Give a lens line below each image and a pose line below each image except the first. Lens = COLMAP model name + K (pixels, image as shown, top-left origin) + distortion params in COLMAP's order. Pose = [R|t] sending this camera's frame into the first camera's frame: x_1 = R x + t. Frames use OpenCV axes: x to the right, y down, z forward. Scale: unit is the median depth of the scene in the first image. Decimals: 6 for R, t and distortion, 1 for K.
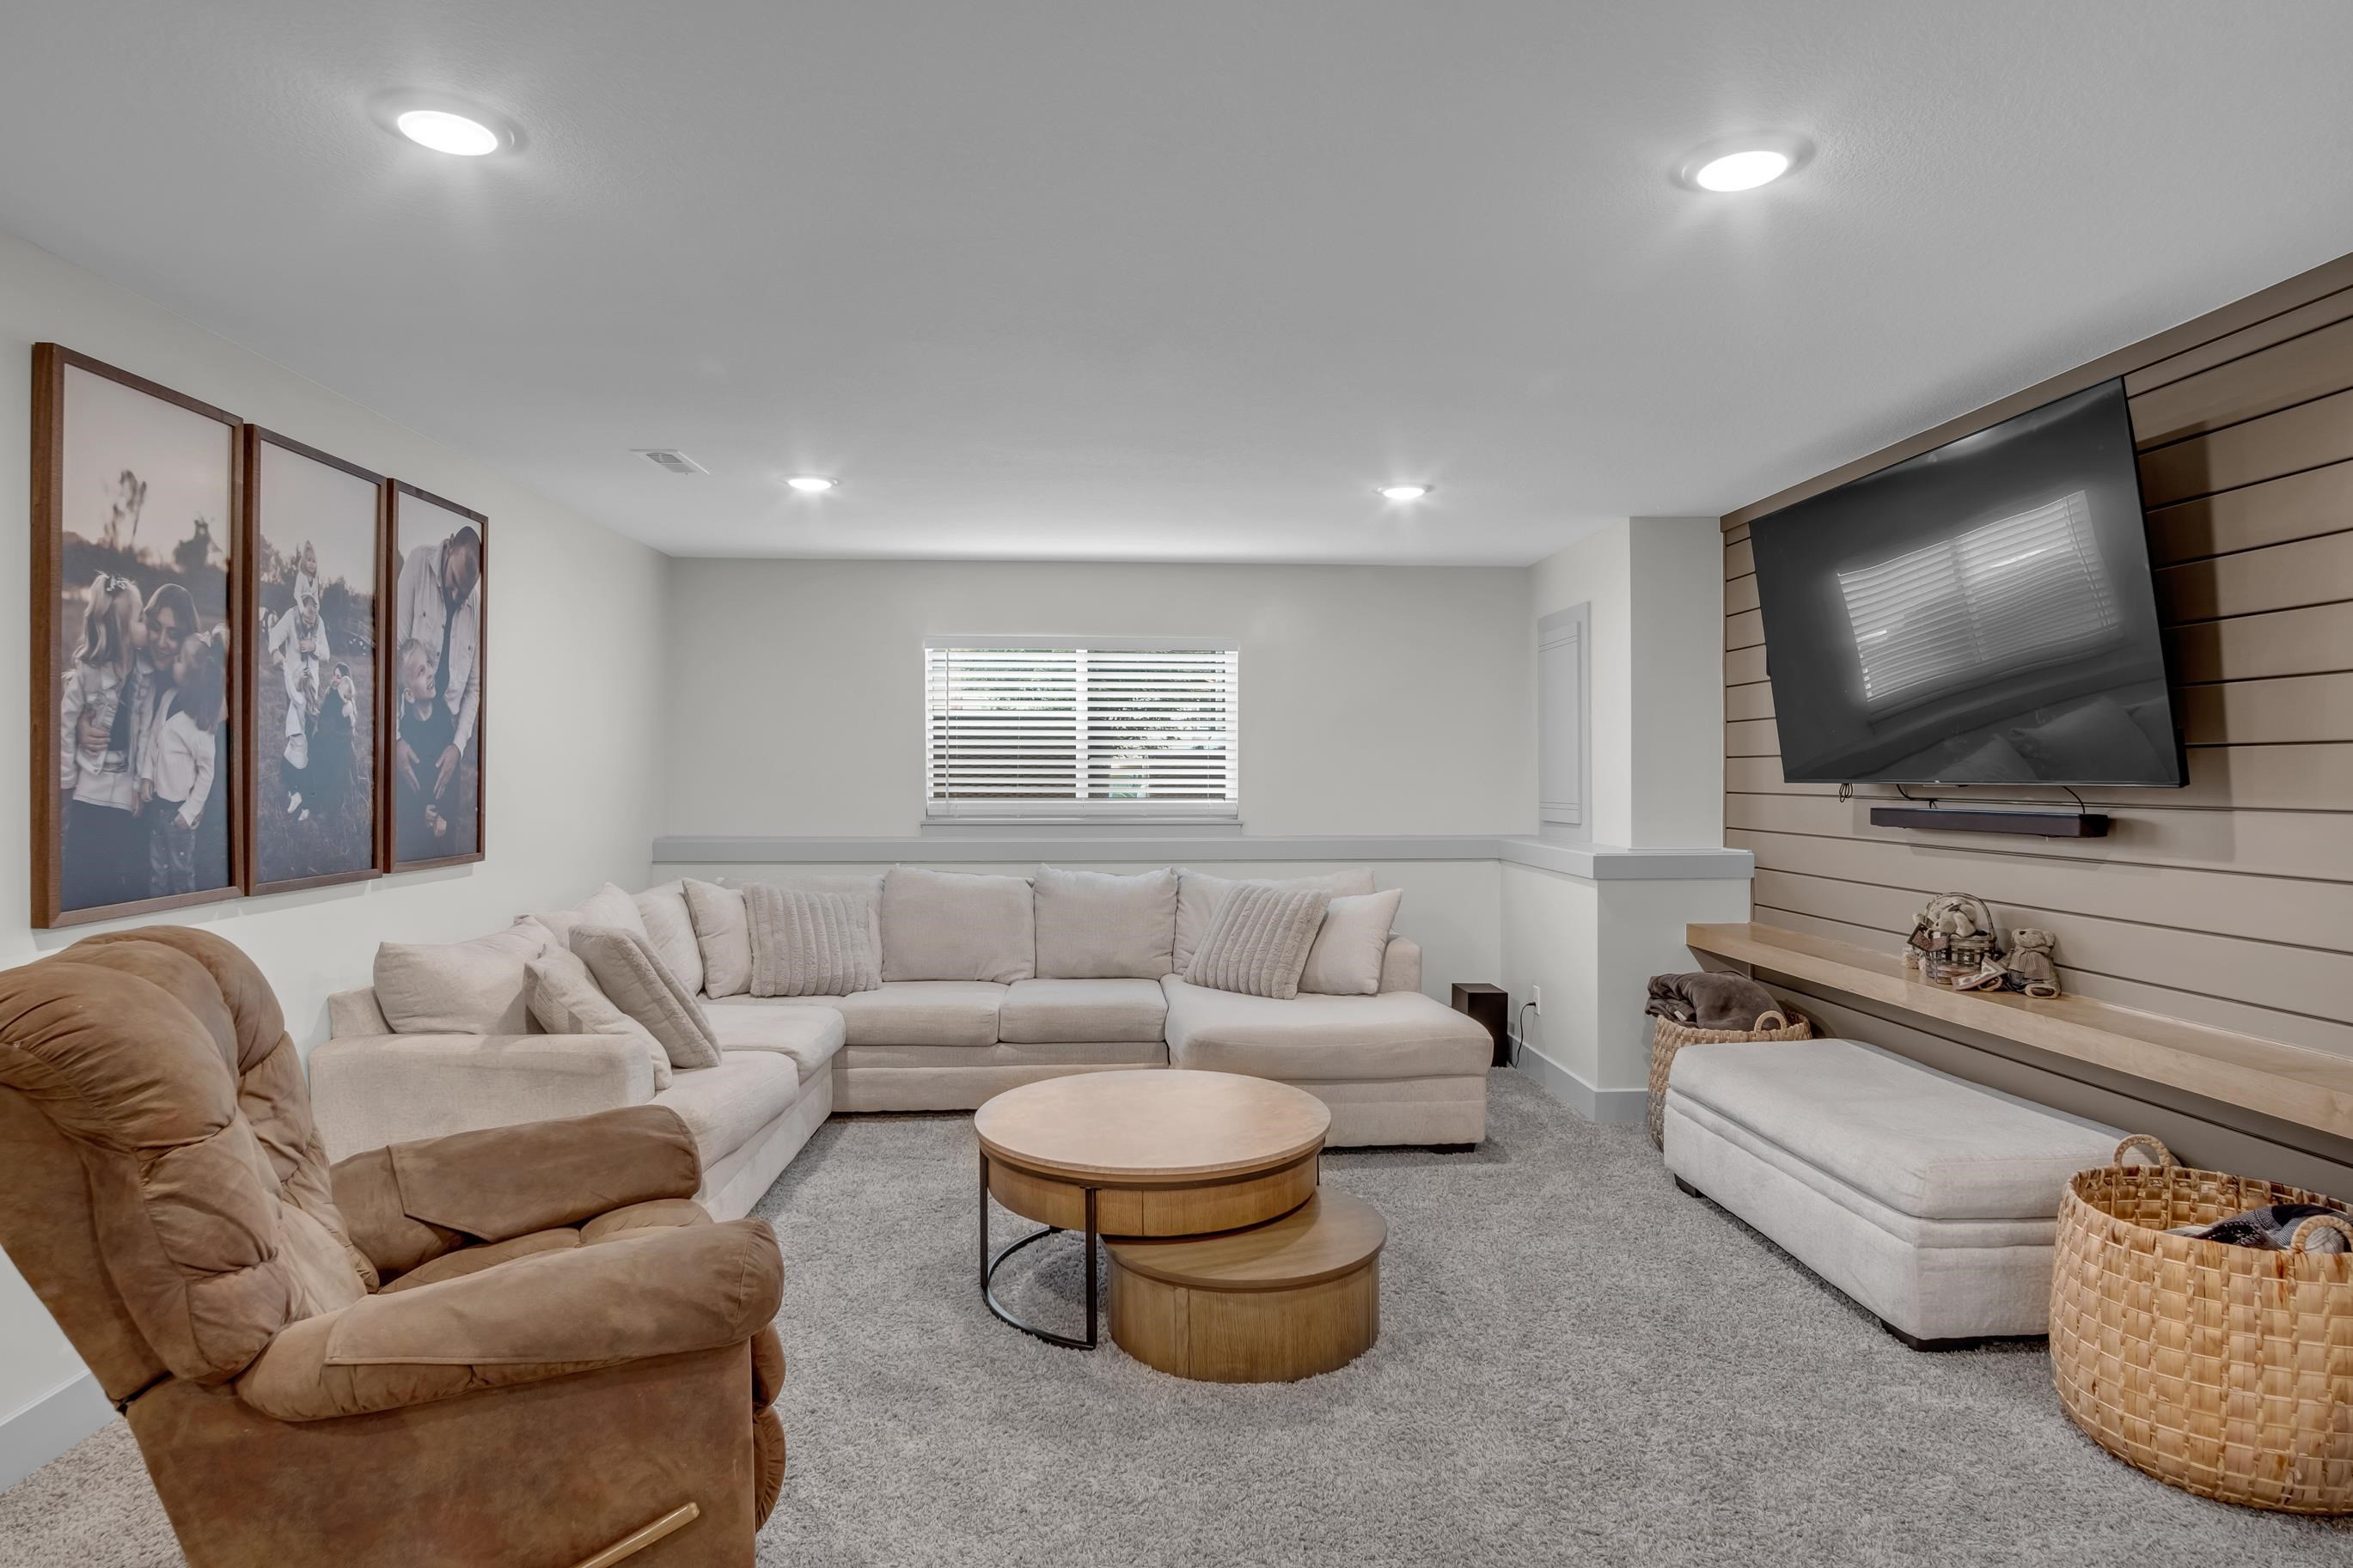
lens RADIAL K [[1274.4, 0, 1160.8], [0, 1274.4, 762.4], [0, 0, 1]] dist [-0.018050, 0.001295]
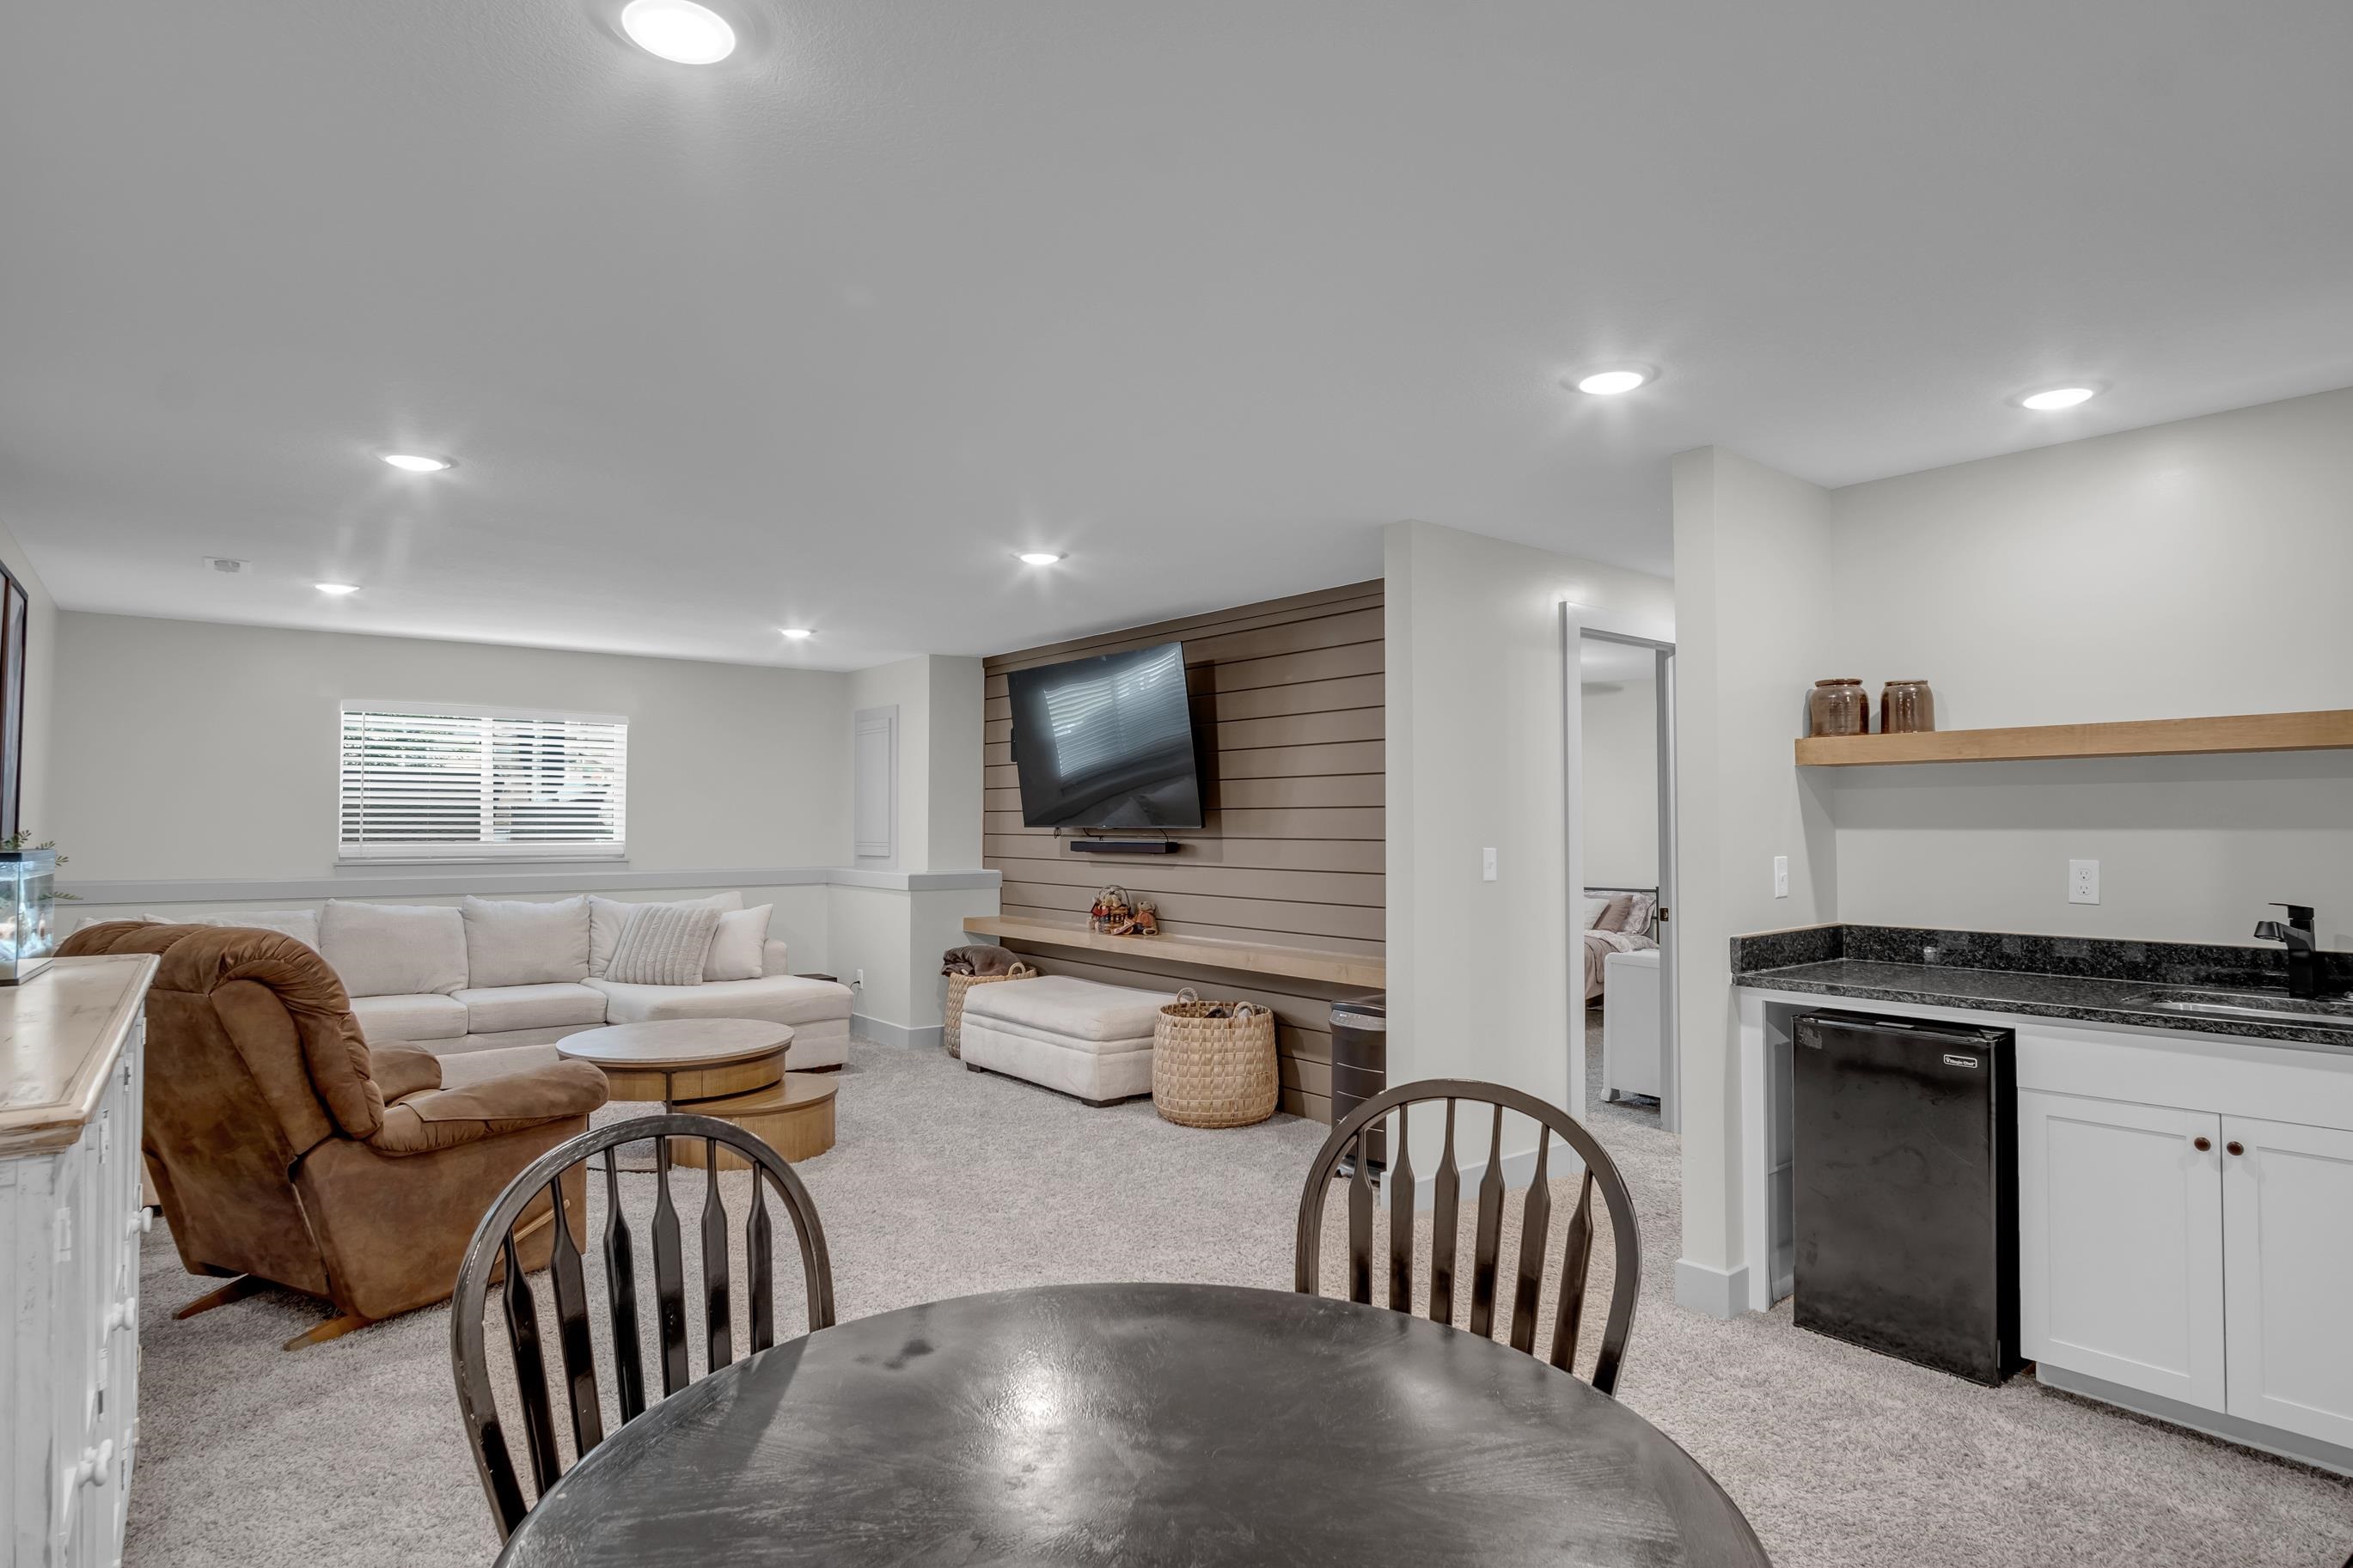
lens RADIAL K [[1274.4, 0, 1180.5], [0, 1274.4, 786.7], [0, 0, 1]] dist [-0.018050, 0.001295]
pose [[0.811139, 0.016886, 0.584610, -0.329917], [-0.005995, 0.999771, -0.020560, -0.004279], [-0.584823, 0.013173, 0.811054, -0.493158]]
